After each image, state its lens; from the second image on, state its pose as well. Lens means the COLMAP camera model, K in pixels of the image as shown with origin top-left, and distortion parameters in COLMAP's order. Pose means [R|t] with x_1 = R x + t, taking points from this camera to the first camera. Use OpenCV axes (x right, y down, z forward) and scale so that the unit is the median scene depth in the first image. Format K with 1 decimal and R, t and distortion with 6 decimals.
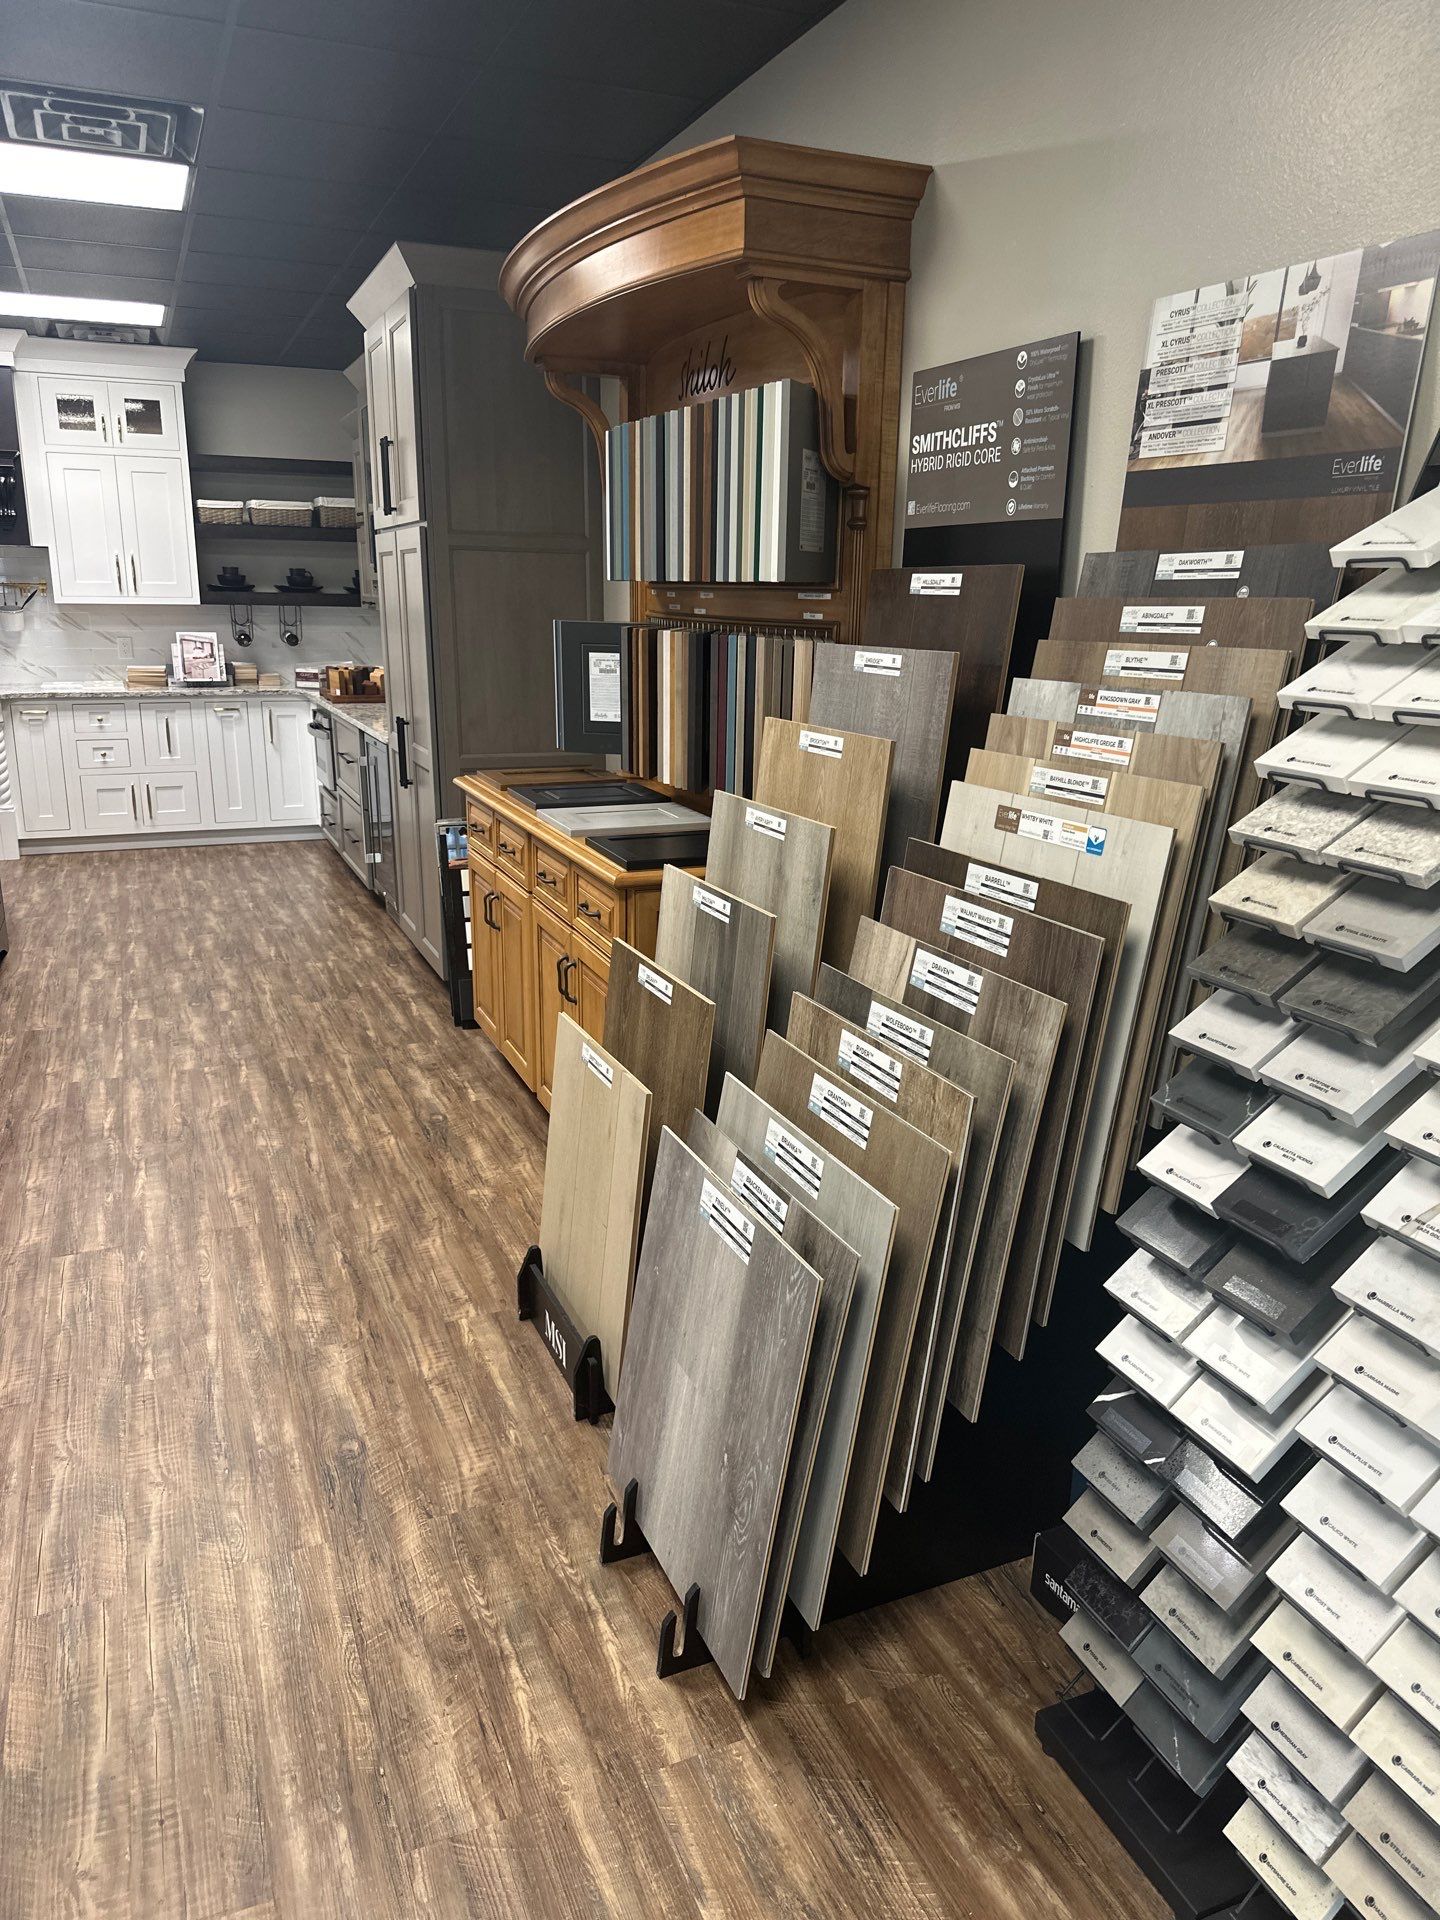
lens RADIAL K [[1331.3, 0, 714.0], [0, 1331.3, 966.8], [0, 0, 1]] dist [0.084868, -0.110312]
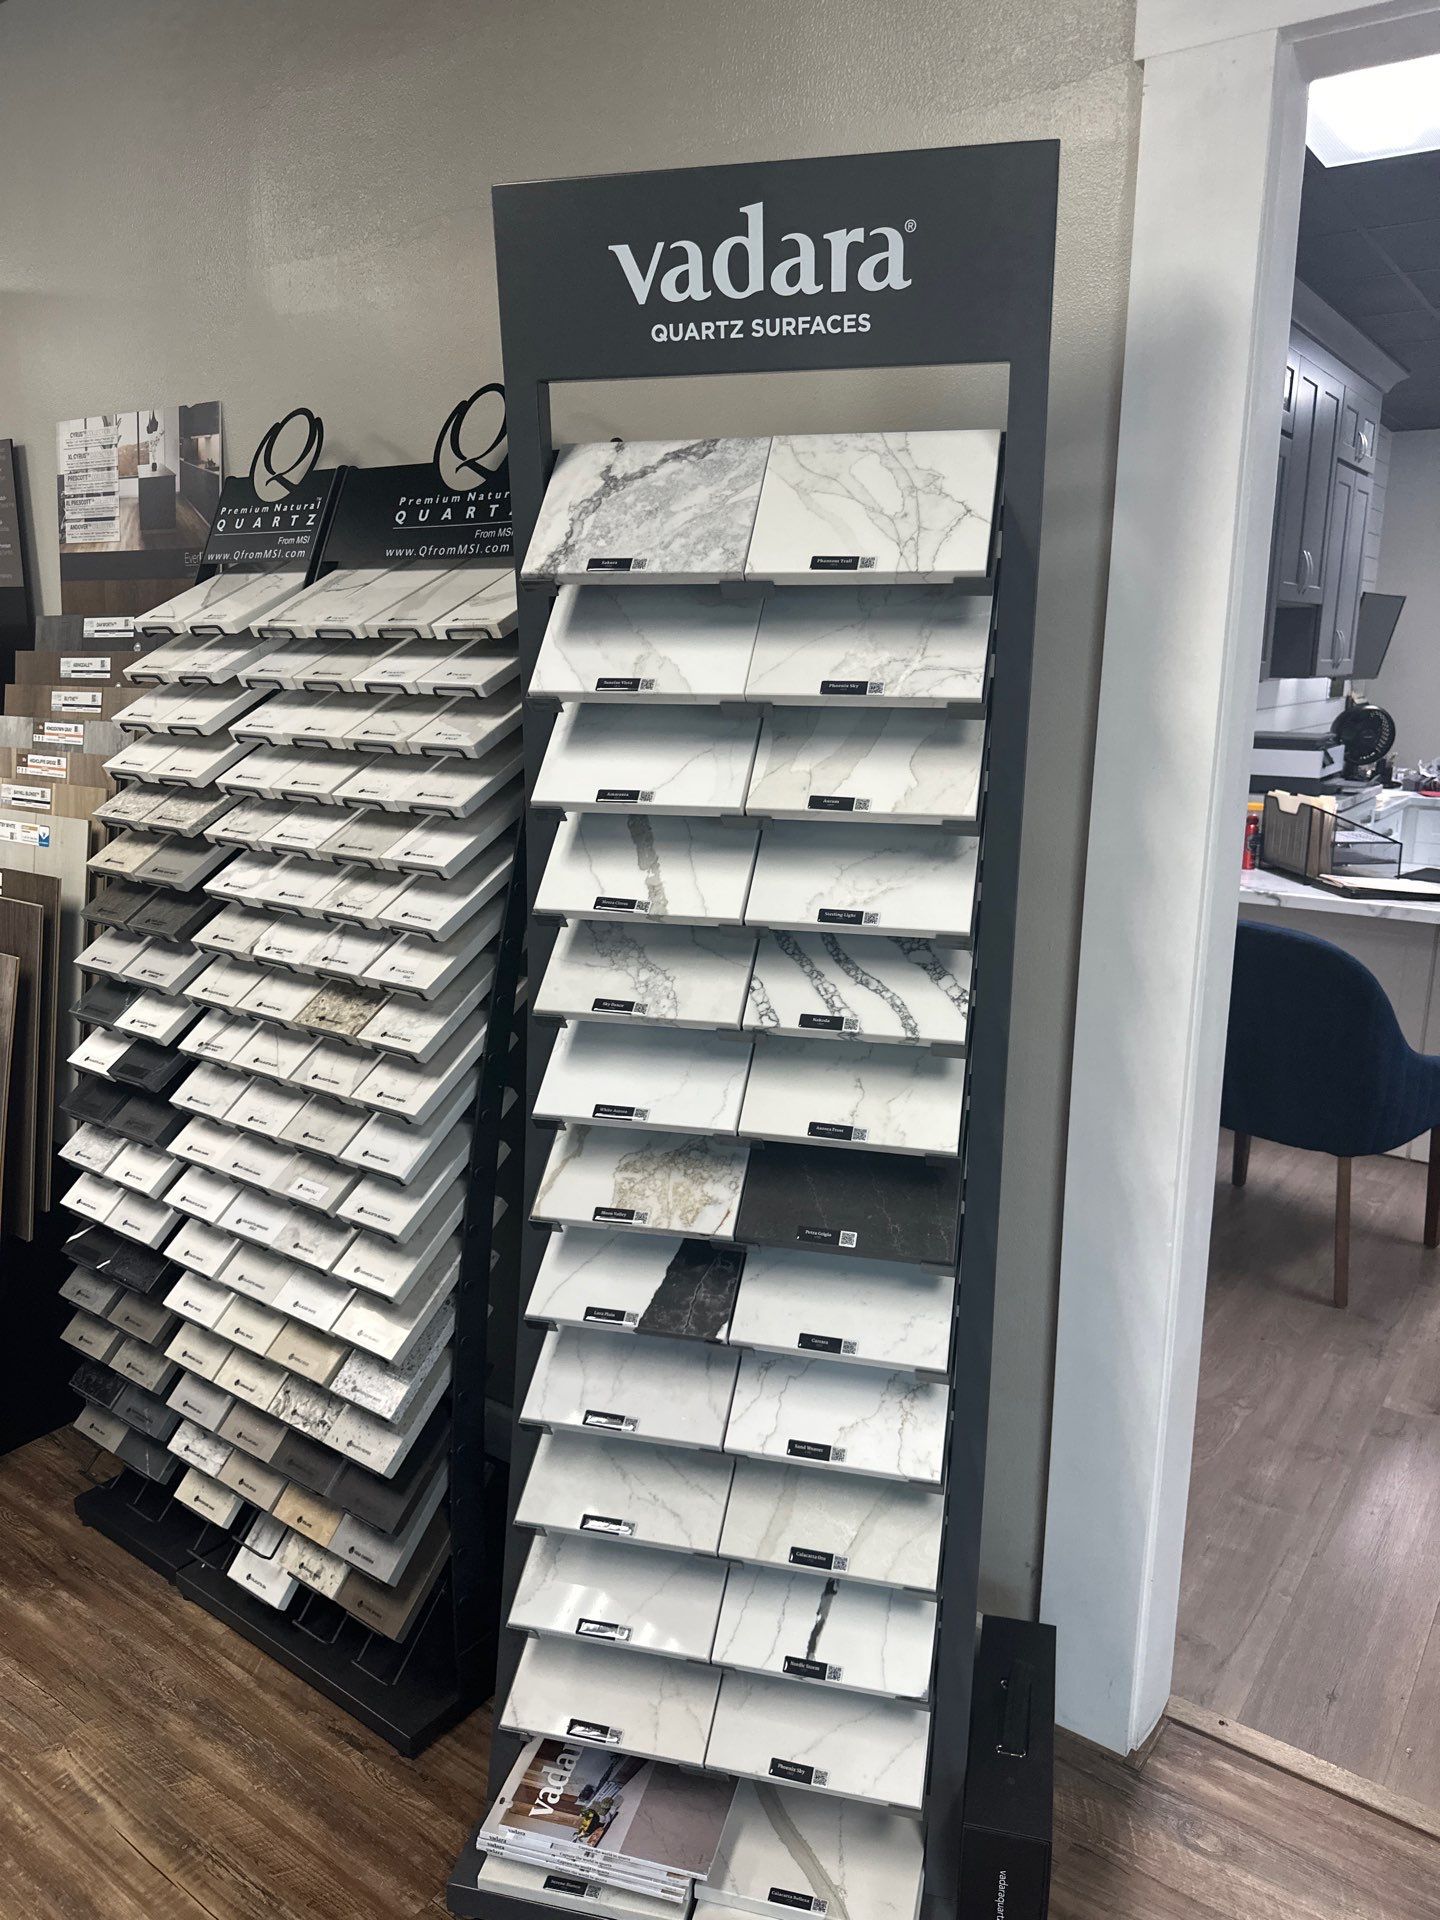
lens RADIAL K [[1331.3, 0, 714.0], [0, 1331.3, 966.8], [0, 0, 1]] dist [0.084868, -0.110312]
pose [[0.855489, -0.129204, 0.501443, 0.171506], [0.144931, 0.989412, 0.007676, 0.117770], [-0.497125, 0.066108, 0.865157, -0.457017]]
